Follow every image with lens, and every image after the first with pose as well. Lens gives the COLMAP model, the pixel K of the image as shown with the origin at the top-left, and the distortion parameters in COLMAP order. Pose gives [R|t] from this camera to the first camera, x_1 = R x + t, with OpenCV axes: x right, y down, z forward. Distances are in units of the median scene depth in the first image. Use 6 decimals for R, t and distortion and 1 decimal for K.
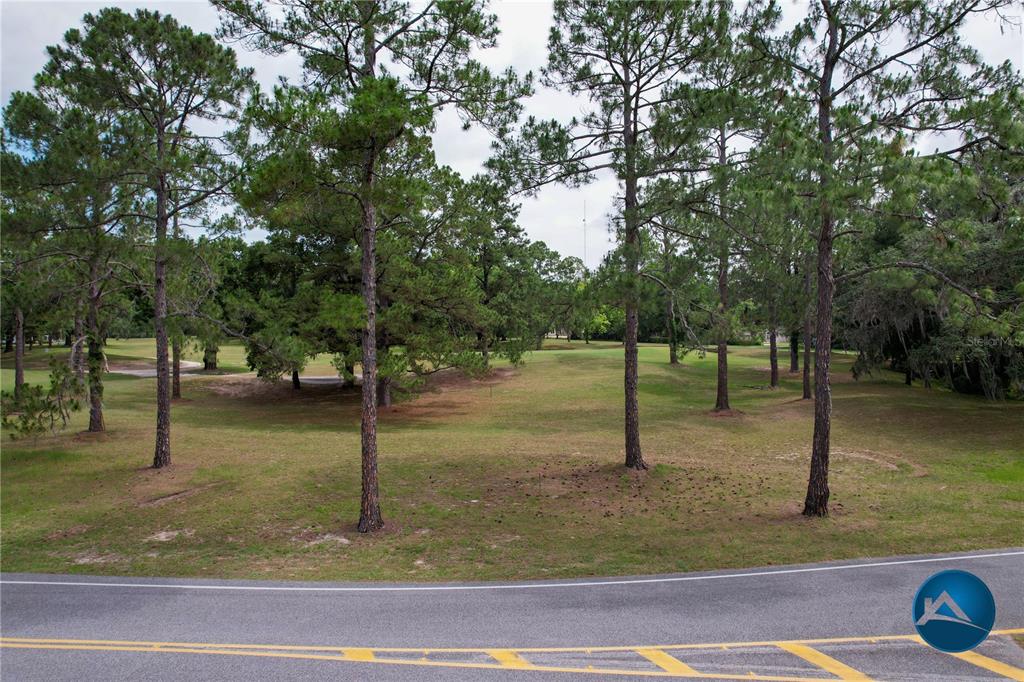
lens RADIAL K [[658.5, 0, 511.8], [0, 658.5, 339.7], [0, 0, 1]] dist [-0.060925, 0.064119]
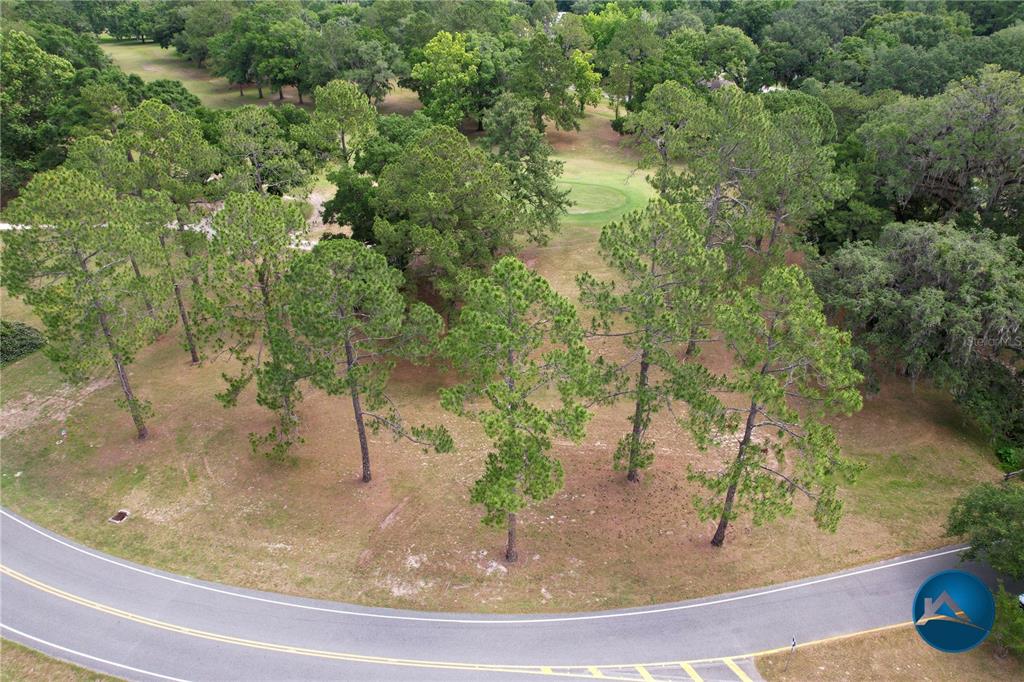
lens RADIAL K [[658.5, 0, 516.9], [0, 658.5, 335.3], [0, 0, 1]] dist [-0.060925, 0.064119]
pose [[0.998795, -0.020482, 0.044603, -0.336698], [-0.003935, 0.872418, 0.488745, -1.691869], [-0.048923, -0.488331, 0.871286, -0.637614]]
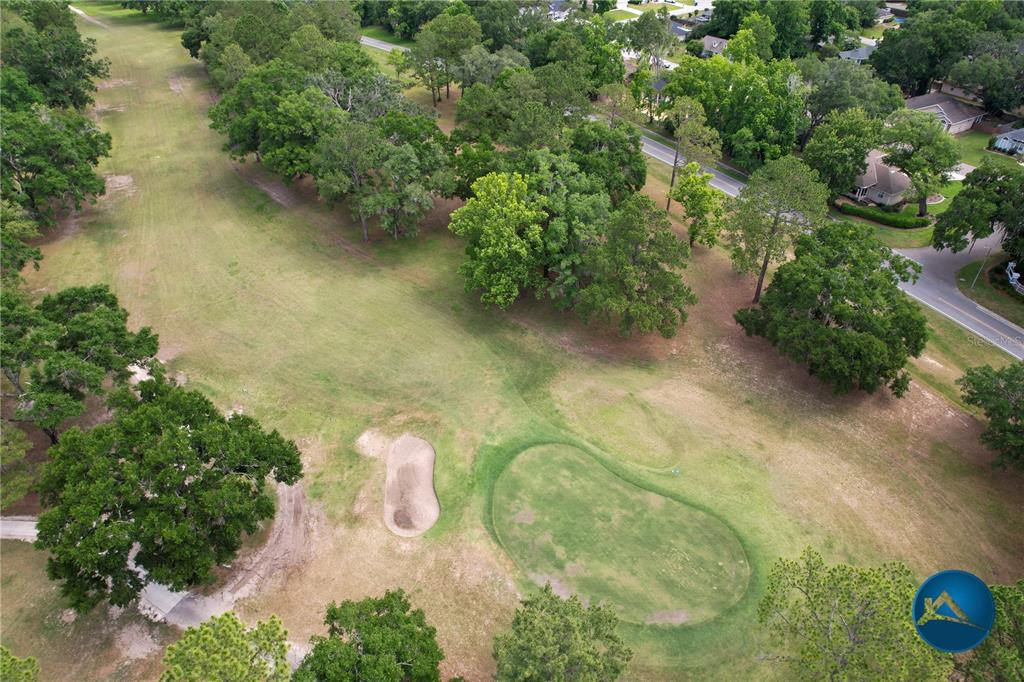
lens RADIAL K [[658.5, 0, 513.1], [0, 658.5, 333.6], [0, 0, 1]] dist [-0.060925, 0.064119]
pose [[0.995462, 0.055602, -0.077223, -0.181532], [0.000457, 0.808726, 0.588186, -3.015128], [0.095156, -0.585552, 0.805031, 2.701202]]
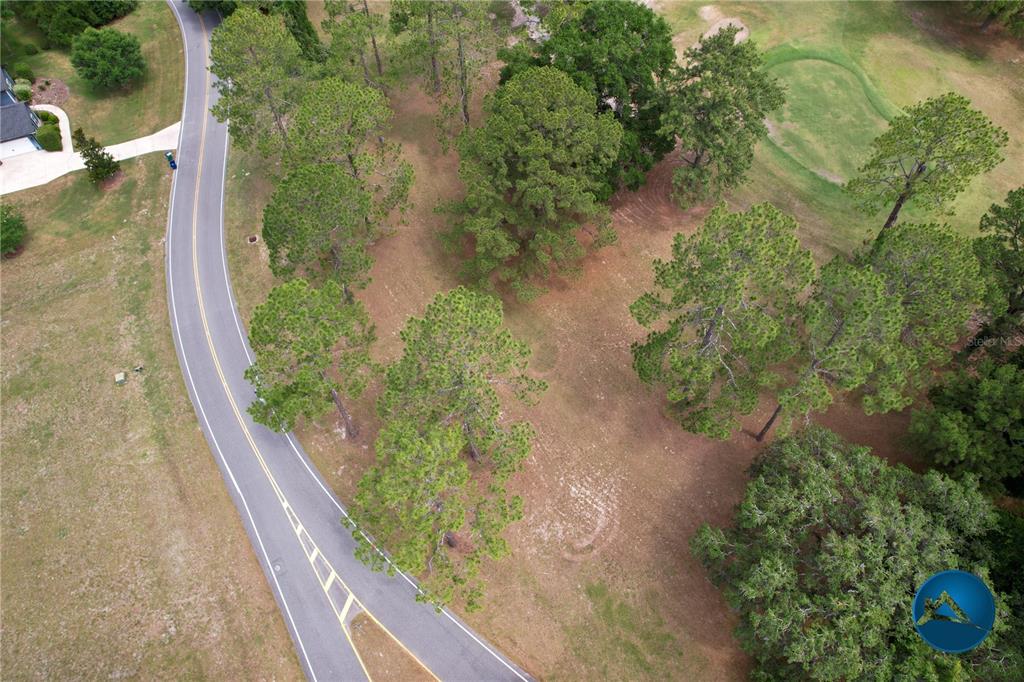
lens RADIAL K [[658.5, 0, 510.1], [0, 658.5, 342.6], [0, 0, 1]] dist [-0.060925, 0.064119]
pose [[0.671626, 0.613500, -0.415375, 1.490411], [0.003424, 0.558067, 0.829789, -2.901469], [0.740882, -0.558730, 0.372712, 0.771041]]
